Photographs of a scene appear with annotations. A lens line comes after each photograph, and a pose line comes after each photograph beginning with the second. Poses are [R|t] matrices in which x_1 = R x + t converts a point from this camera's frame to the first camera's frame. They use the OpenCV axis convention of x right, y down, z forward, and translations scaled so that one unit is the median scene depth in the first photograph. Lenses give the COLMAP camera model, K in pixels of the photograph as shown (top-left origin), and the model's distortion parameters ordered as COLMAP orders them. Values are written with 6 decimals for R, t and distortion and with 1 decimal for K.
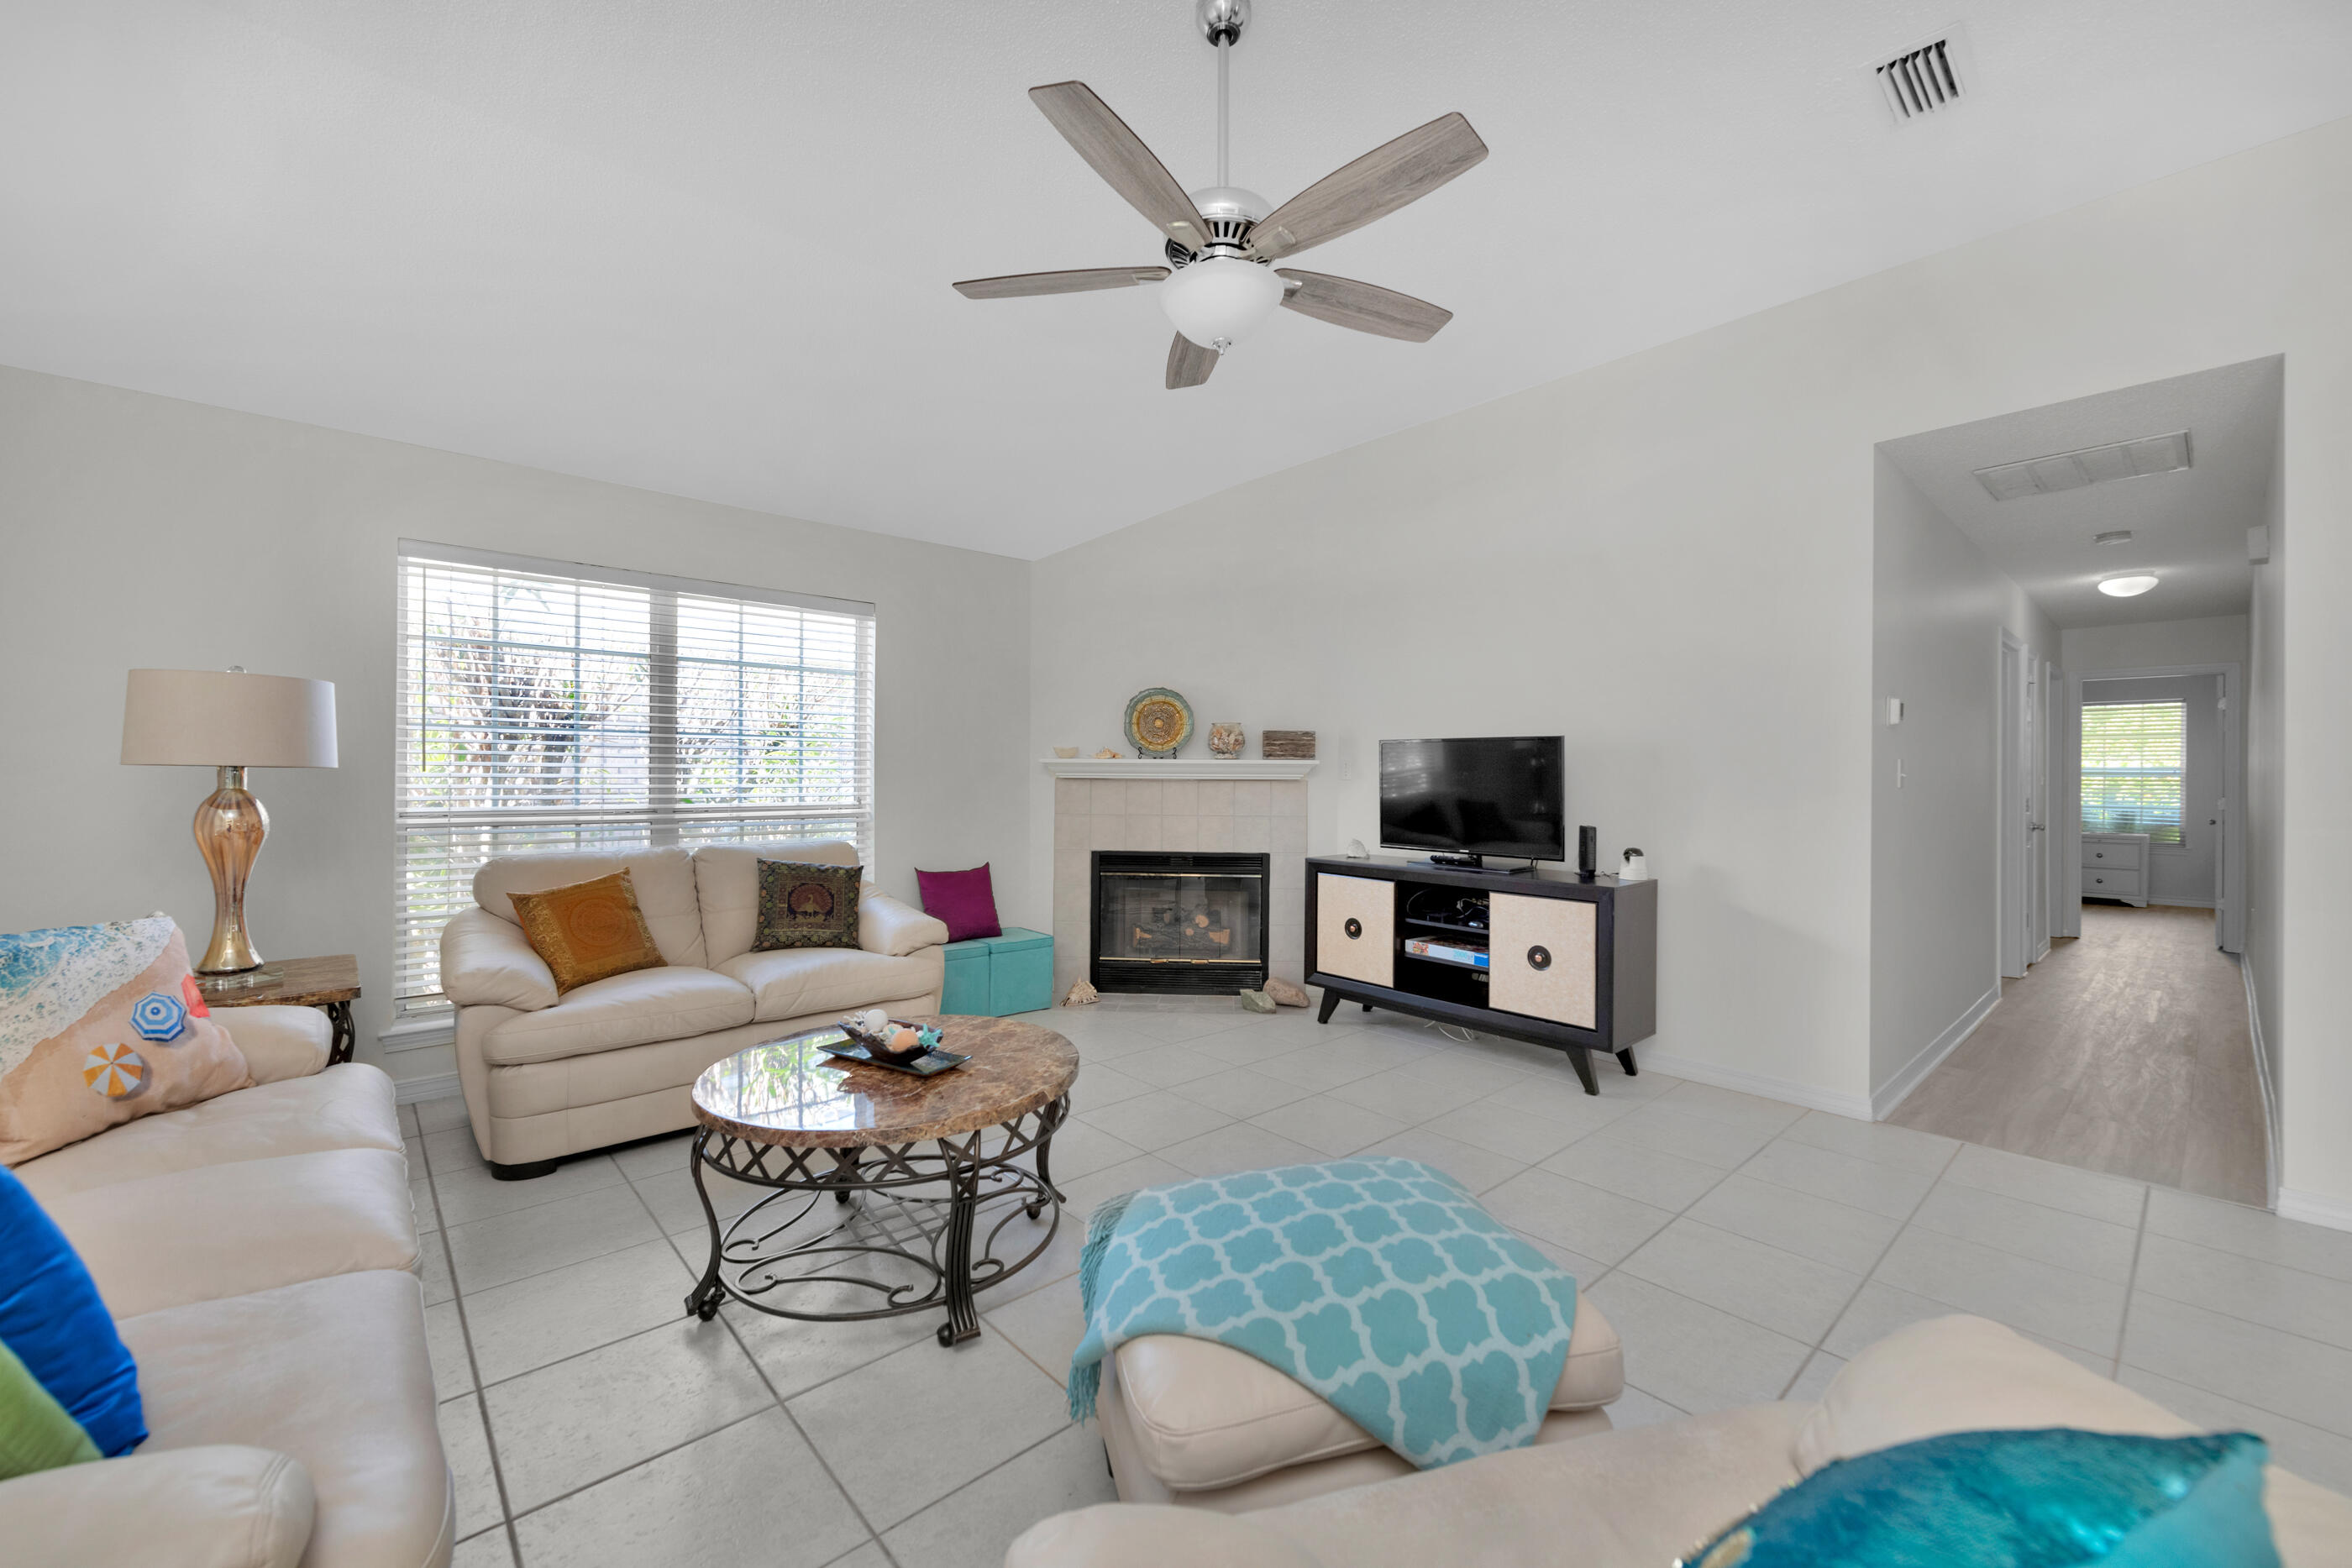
lens RADIAL K [[913.4, 0, 1175.0], [0, 913.4, 783.8], [0, 0, 1]] dist [0.000917, -0.000004]
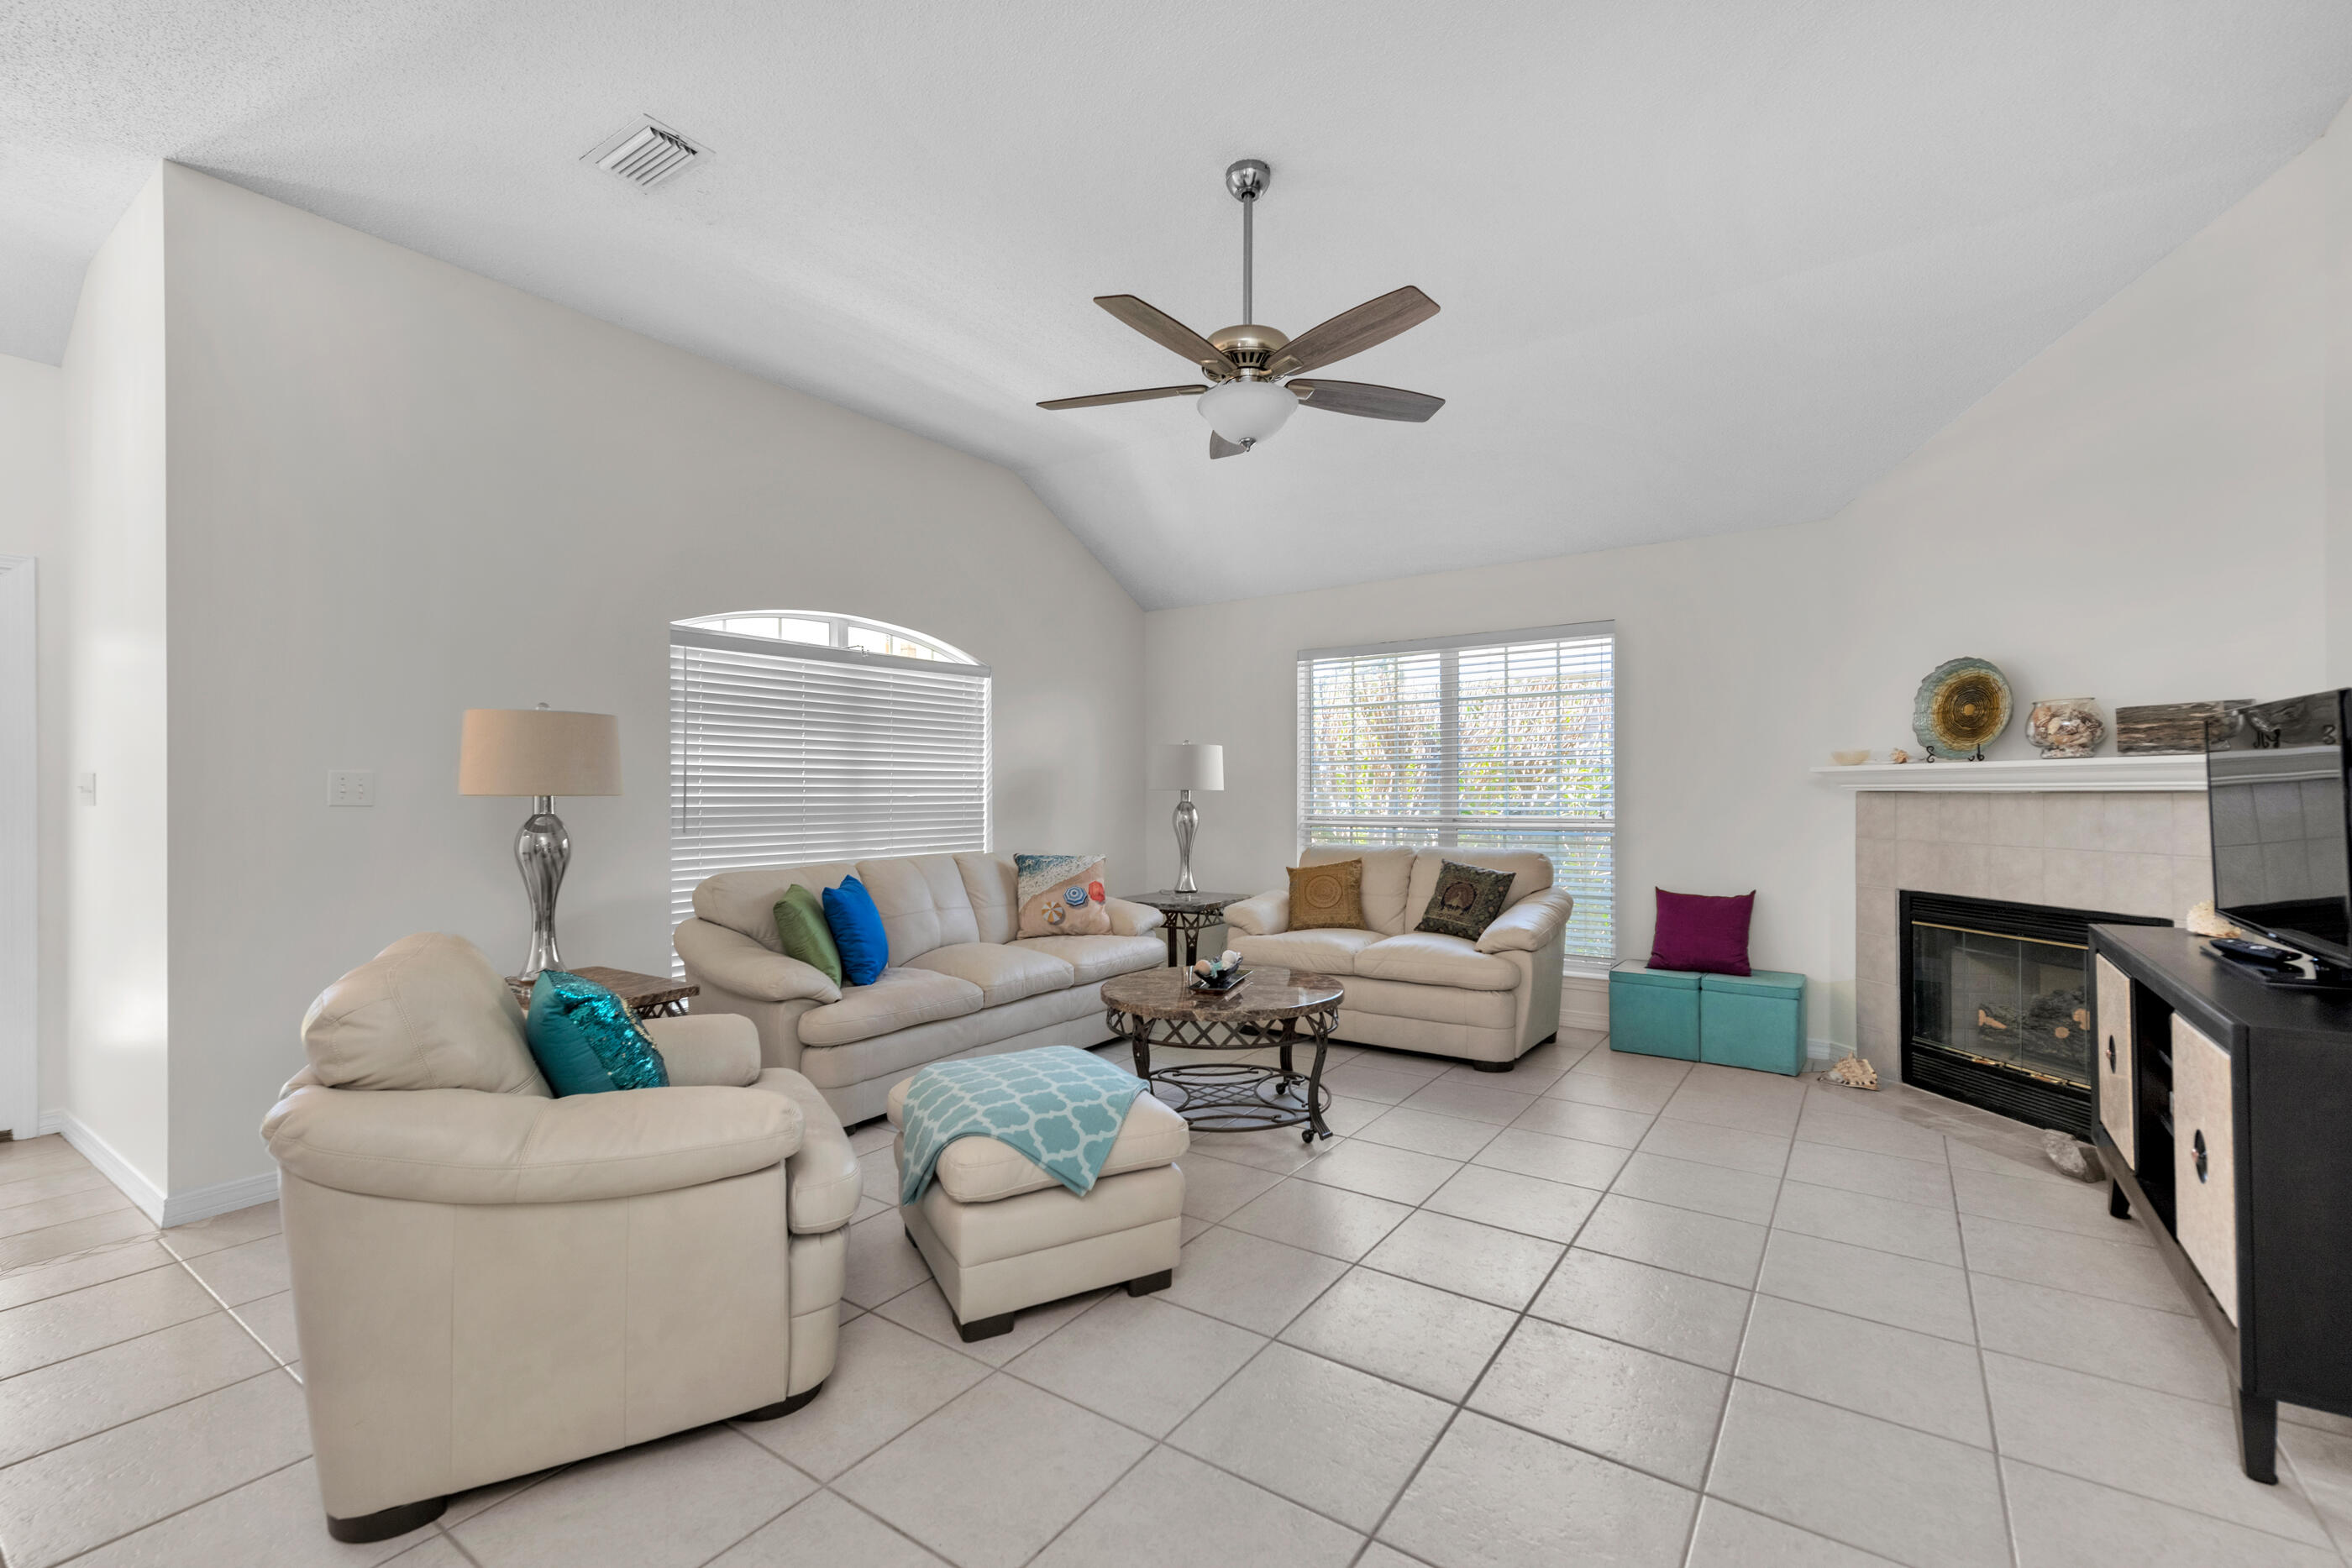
lens RADIAL K [[996.9, 0, 1175.2], [0, 996.9, 784.0], [0, 0, 1]] dist [0.002160, 0.000010]
pose [[0.212698, -0.012932, -0.977032, 0.614730], [0.003627, 0.999916, -0.012445, -0.004004], [0.977111, -0.000897, 0.212727, 0.275981]]
